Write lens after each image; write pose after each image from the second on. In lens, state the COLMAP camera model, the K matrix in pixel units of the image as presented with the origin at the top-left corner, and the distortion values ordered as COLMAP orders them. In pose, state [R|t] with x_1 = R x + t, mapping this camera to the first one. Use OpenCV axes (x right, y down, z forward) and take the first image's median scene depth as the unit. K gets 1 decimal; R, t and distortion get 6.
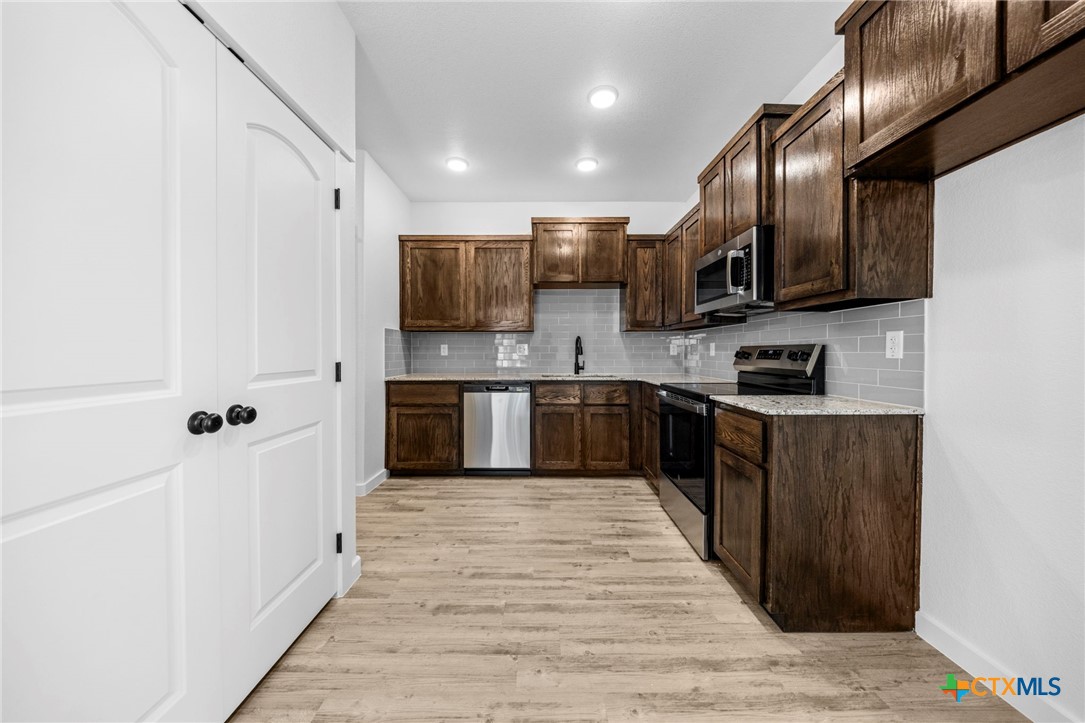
lens RADIAL K [[362.1, 0, 540.0], [0, 362.1, 355.0], [0, 0, 1]] dist [-0.002582, -0.000314]
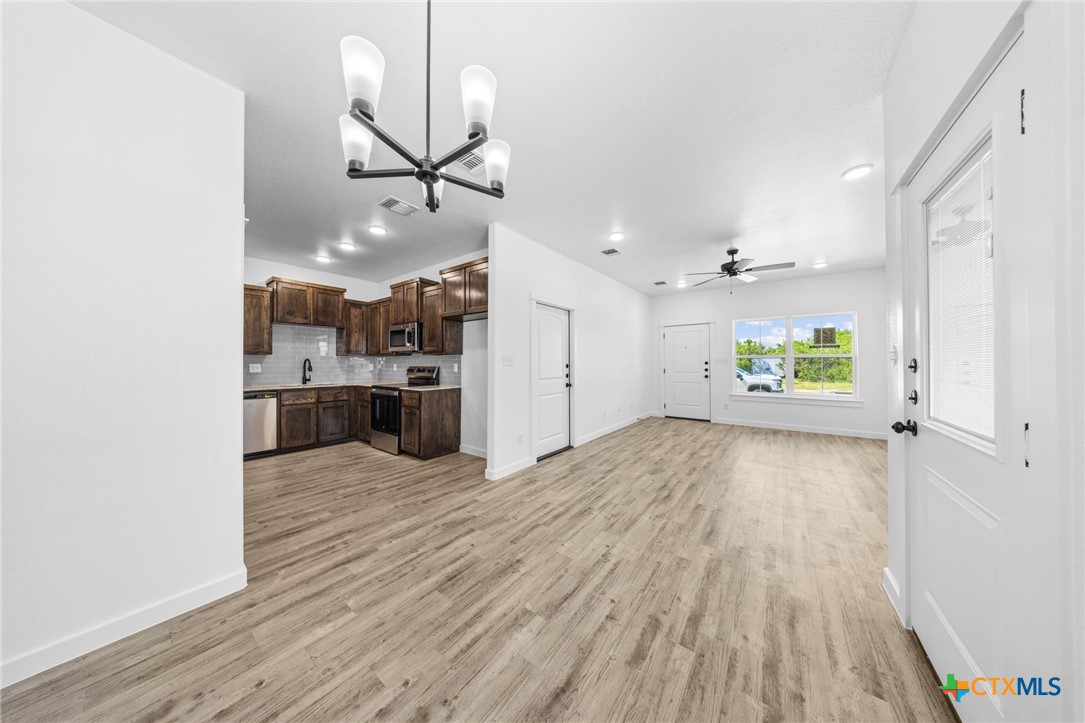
lens RADIAL K [[323.3, 0, 538.6], [0, 323.3, 360.4], [0, 0, 1]] dist [-0.000534, -0.000051]
pose [[0.612821, 0.007379, 0.790187, -0.474433], [0.007136, 0.999864, -0.014871, -0.024248], [-0.790189, 0.014752, 0.612685, -0.757420]]
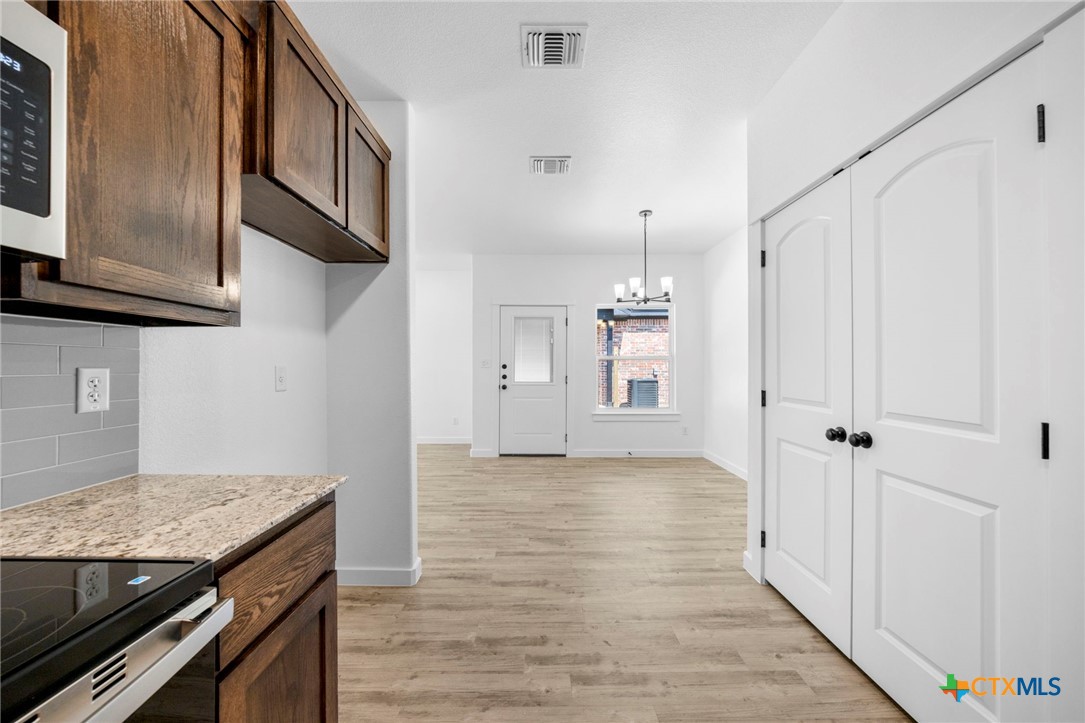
lens RADIAL K [[385.6, 0, 542.5], [0, 385.6, 361.5], [0, 0, 1]] dist [-0.000910, -0.000099]
pose [[-0.999954, -0.000198, -0.009556, 0.116860], [-0.000198, 1.000000, -0.000078, -0.042053], [0.009556, -0.000077, -0.999954, 0.911134]]
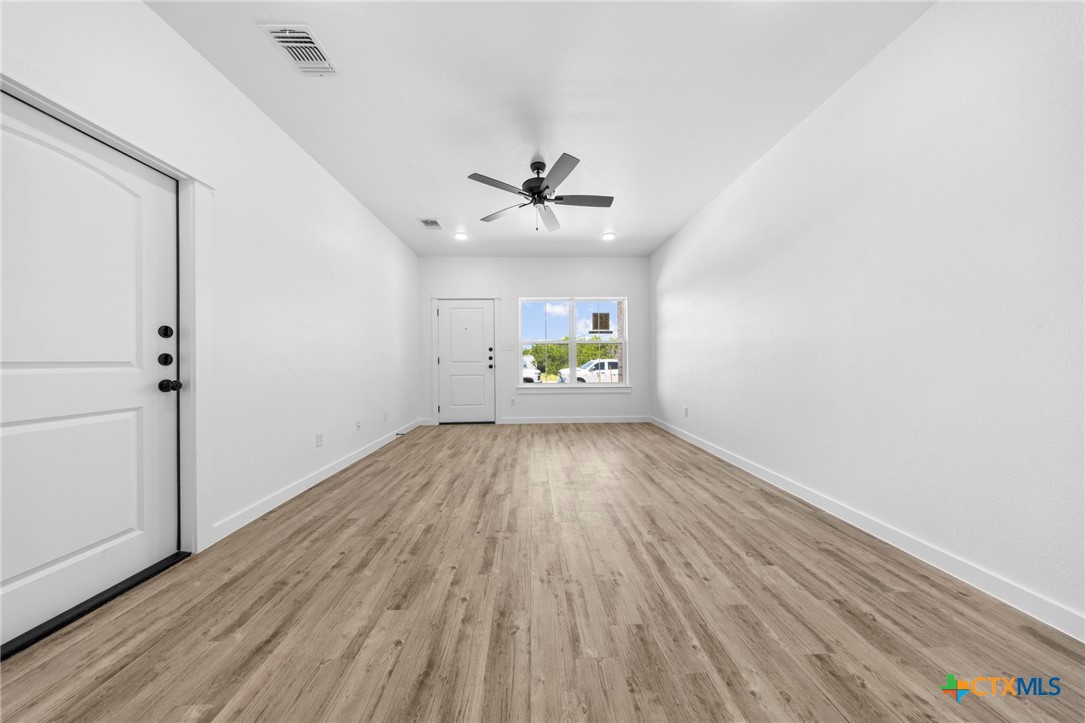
lens RADIAL K [[308.5, 0, 543.9], [0, 308.5, 363.0], [0, 0, 1]] dist [-0.014341, -0.000031]
pose [[-0.032203, -0.000646, 0.999481, 0.336427], [0.016634, 0.999861, 0.001182, 0.046955], [-0.999343, 0.016664, -0.032187, -0.534195]]
